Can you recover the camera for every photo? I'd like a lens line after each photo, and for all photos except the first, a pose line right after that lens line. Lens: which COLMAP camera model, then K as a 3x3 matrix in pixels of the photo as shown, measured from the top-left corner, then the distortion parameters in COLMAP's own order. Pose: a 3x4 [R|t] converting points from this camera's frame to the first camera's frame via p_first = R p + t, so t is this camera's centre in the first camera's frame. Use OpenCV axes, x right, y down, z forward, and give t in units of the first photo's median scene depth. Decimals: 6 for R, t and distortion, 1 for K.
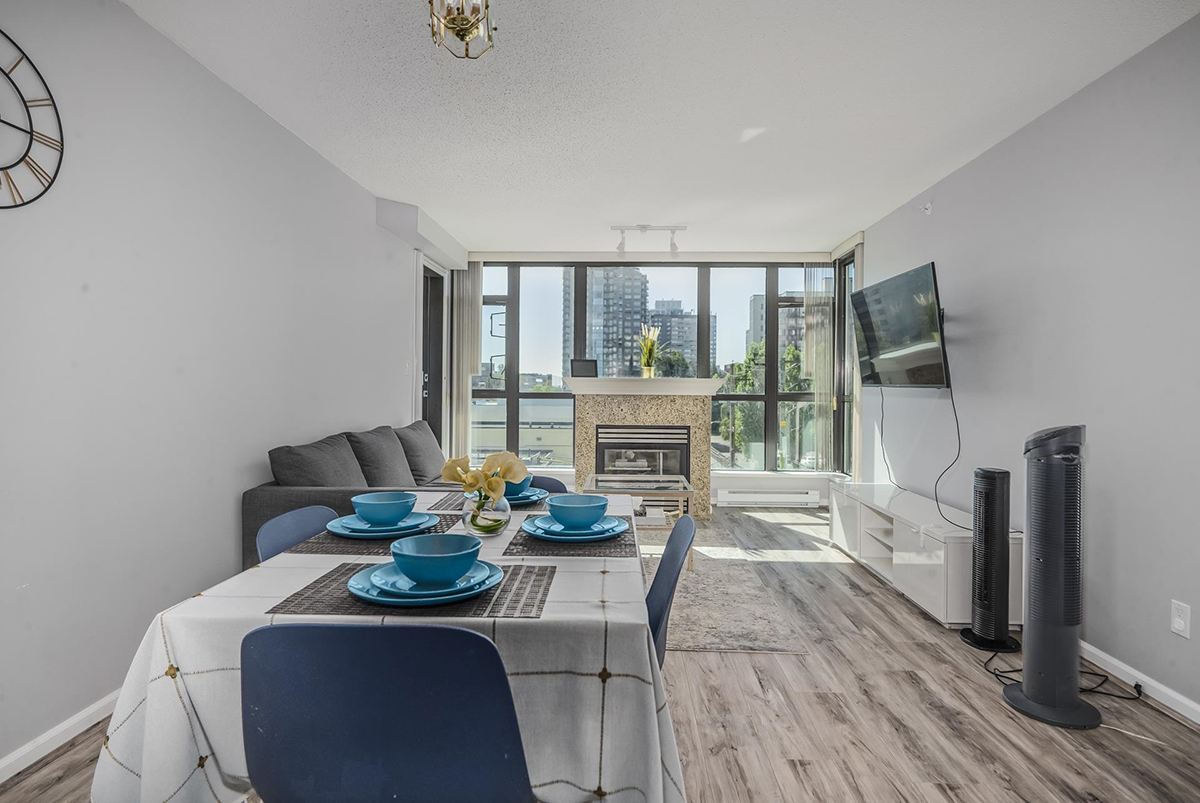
lens RADIAL K [[628.6, 0, 599.7], [0, 628.6, 383.4], [0, 0, 1]] dist [0.002681, 0.000746]
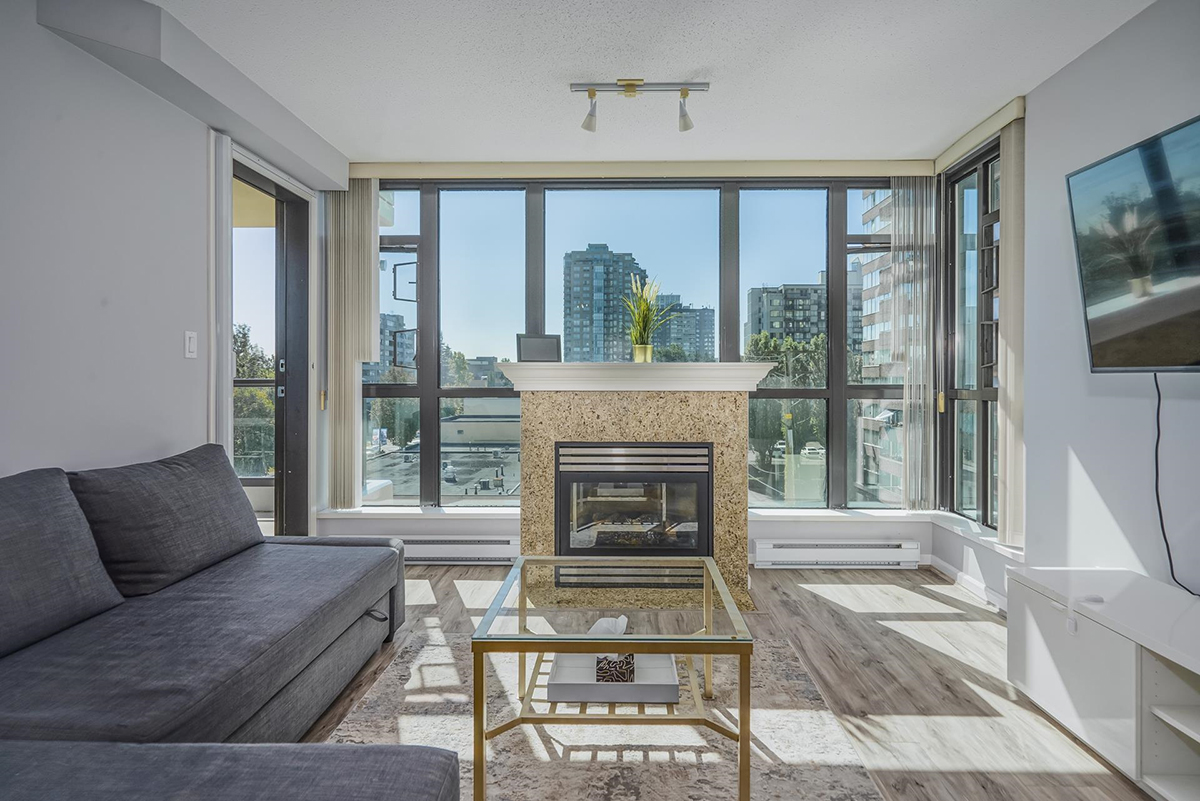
lens RADIAL K [[609.9, 0, 612.7], [0, 609.9, 378.9], [0, 0, 1]] dist [0.002024, 0.001212]
pose [[0.999796, -0.008469, 0.018348, 0.038575], [0.008395, 0.999956, 0.004126, 0.004139], [-0.018382, -0.003971, 0.999823, 0.422548]]
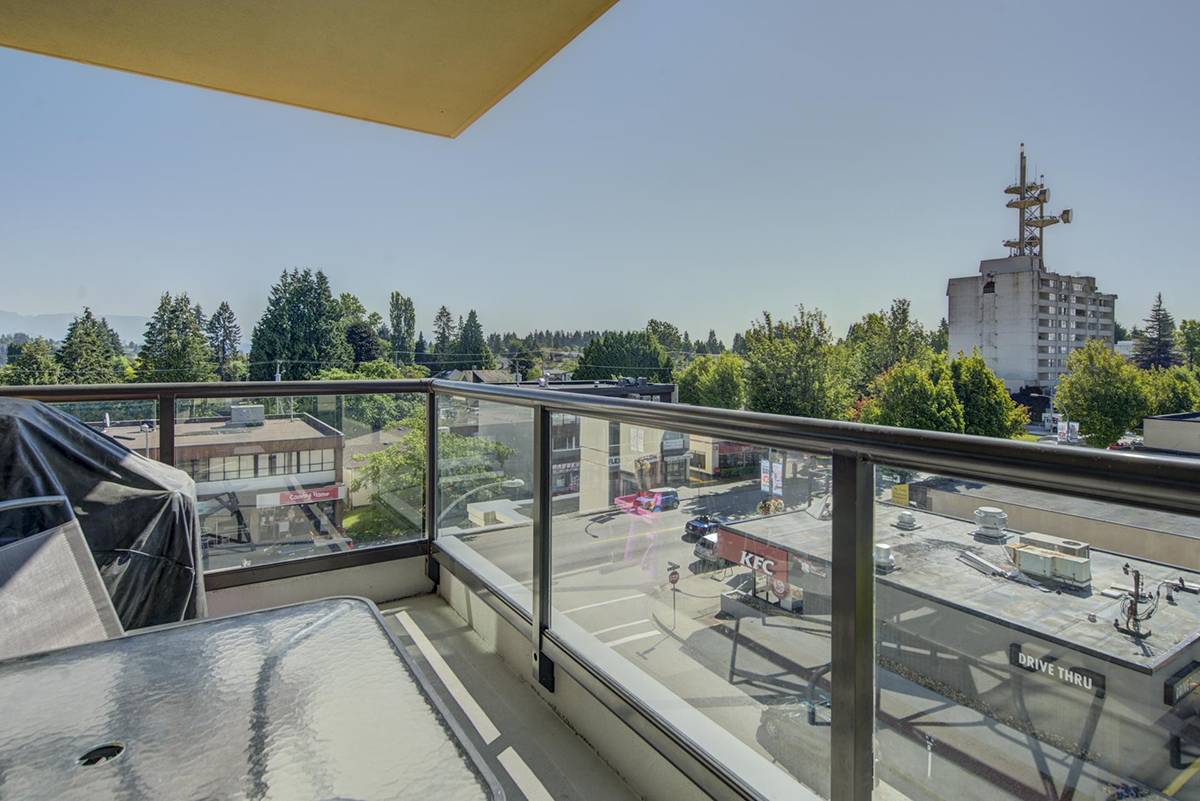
lens RADIAL K [[632.8, 0, 597.4], [0, 632.8, 356.0], [0, 0, 1]] dist [-0.001007, -0.000745]
pose [[0.562364, -0.000298, -0.826890, -0.421708], [0.000208, 1.000000, -0.000219, -0.018357], [0.826890, -0.000048, 0.562364, 1.145434]]
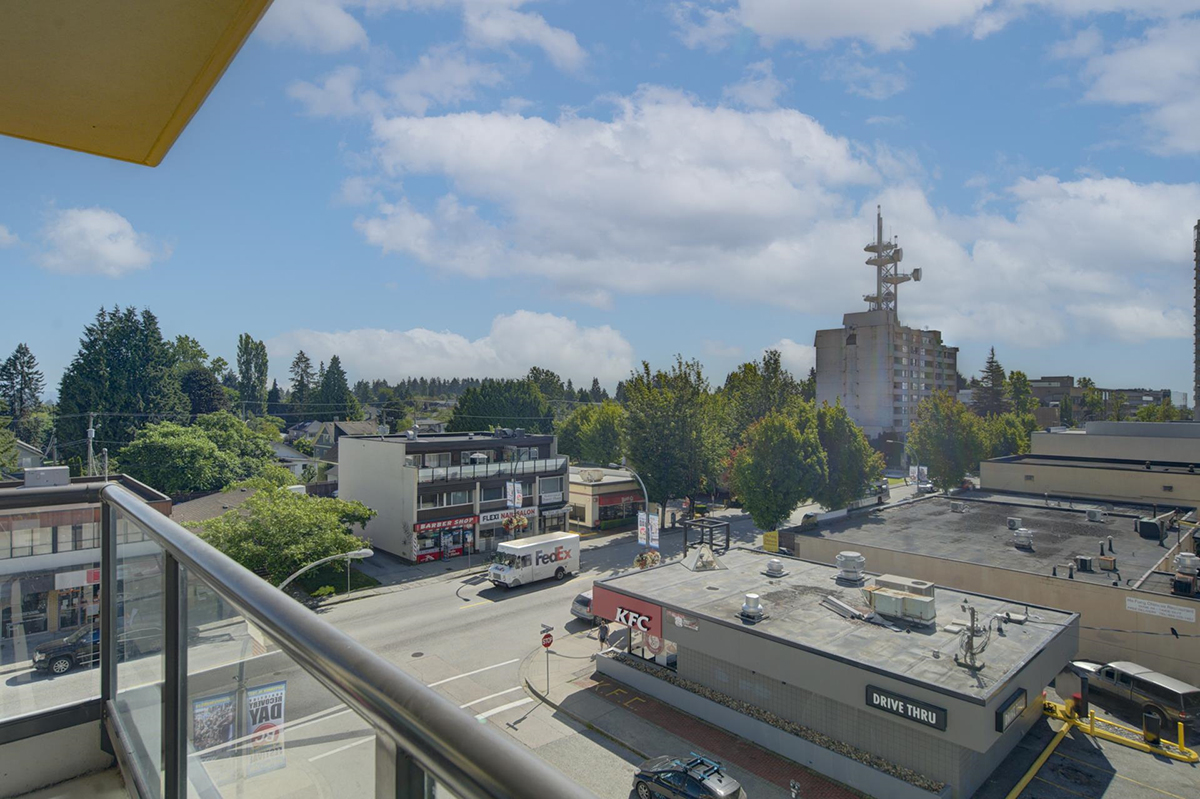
lens RADIAL K [[653.6, 0, 598.4], [0, 653.6, 399.4], [0, 0, 1]] dist [0.002667, -0.003735]
pose [[0.703812, -0.007815, -0.710344, -0.428582], [0.003595, 0.999966, -0.007440, -0.049161], [0.710377, 0.002682, 0.703816, 1.263078]]
